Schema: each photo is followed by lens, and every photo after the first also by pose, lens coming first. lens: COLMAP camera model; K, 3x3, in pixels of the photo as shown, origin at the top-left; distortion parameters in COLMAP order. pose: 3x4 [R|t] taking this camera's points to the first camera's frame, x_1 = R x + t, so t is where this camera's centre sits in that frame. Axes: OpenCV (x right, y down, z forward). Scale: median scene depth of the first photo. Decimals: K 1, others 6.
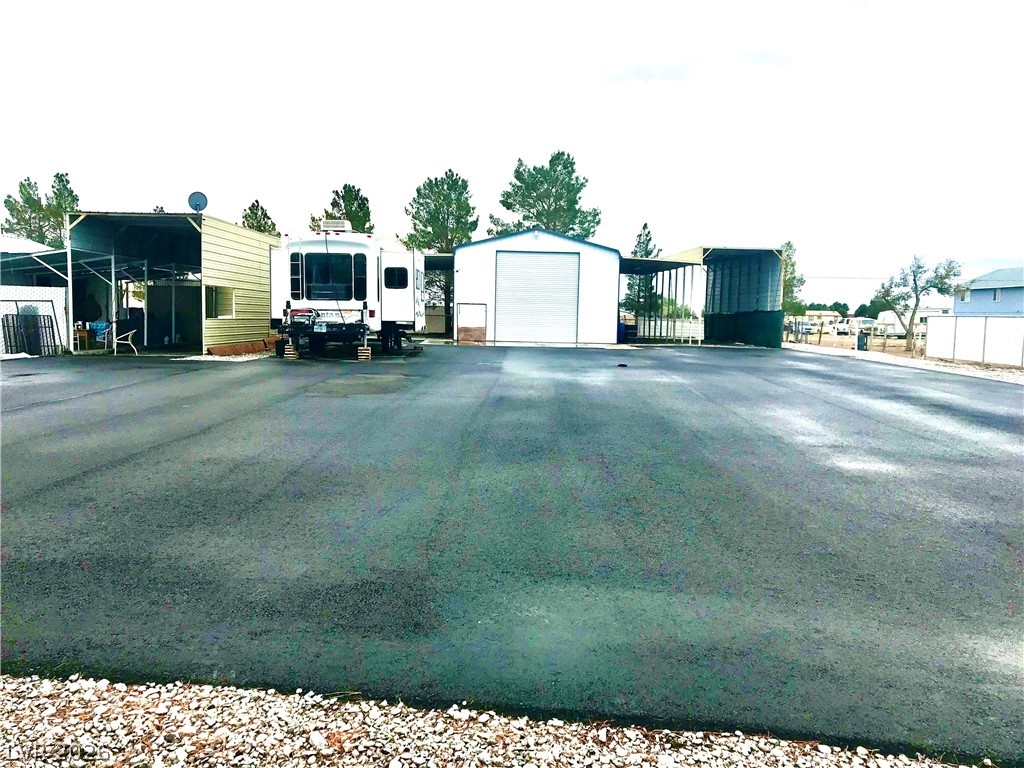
lens RADIAL K [[832.1, 0, 514.7], [0, 832.1, 389.2], [0, 0, 1]] dist [0.031073, -0.021478]
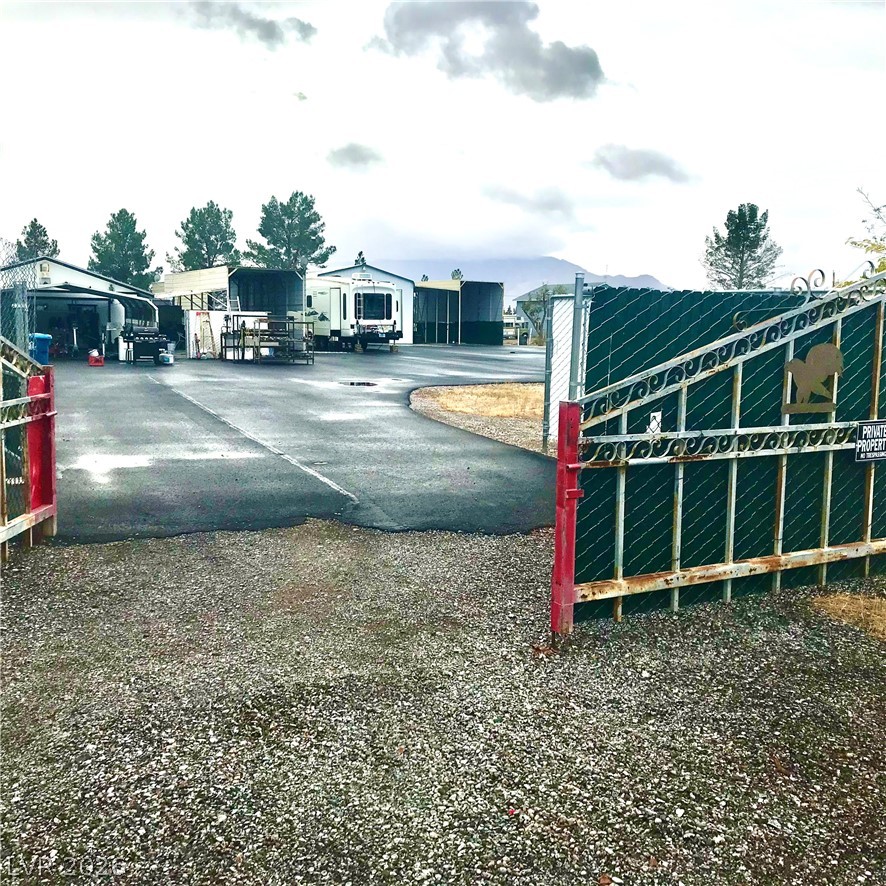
lens RADIAL K [[968.2, 0, 444.1], [0, 968.2, 446.6], [0, 0, 1]] dist [-0.016707, 0.000000]
pose [[0.878320, -0.060821, 0.474188, -1.087798], [0.039093, 0.997690, 0.055555, 0.056895], [-0.476472, -0.030258, 0.878669, -0.911924]]
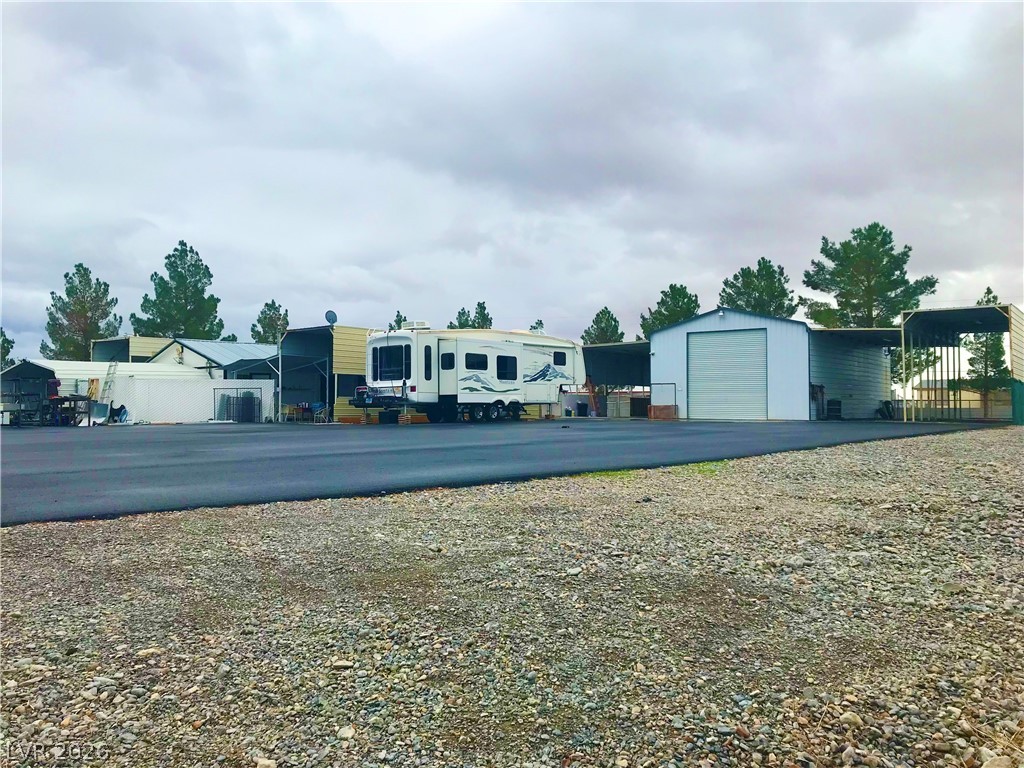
lens RADIAL K [[832.1, 0, 506.6], [0, 832.1, 367.7], [0, 0, 1]] dist [0.031073, -0.021478]
pose [[0.767098, -0.052807, -0.639352, 0.770537], [-0.042191, 0.990296, -0.132413, 0.042132], [0.640141, 0.128549, 0.757427, 0.101617]]
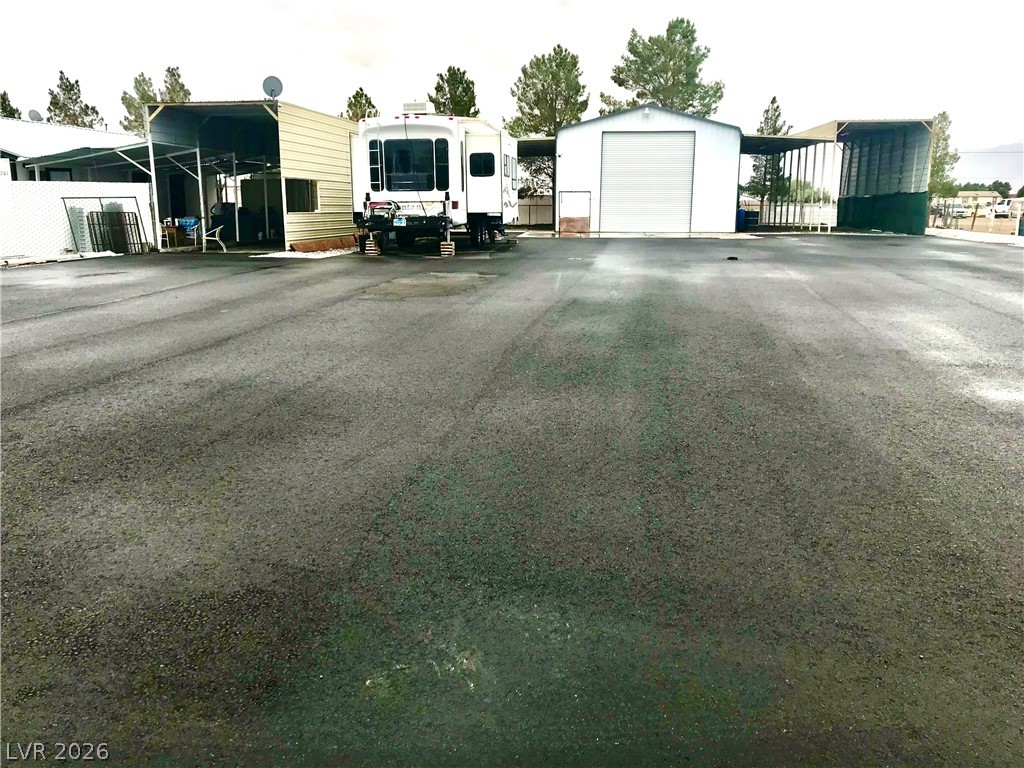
lens RADIAL K [[832.1, 0, 511.8], [0, 832.1, 382.4], [0, 0, 1]] dist [0.031073, -0.021478]
pose [[0.989132, 0.012969, -0.146458, 0.029626], [0.004881, 0.992657, 0.120864, -0.006184], [0.146950, -0.120266, 0.981805, 0.072665]]
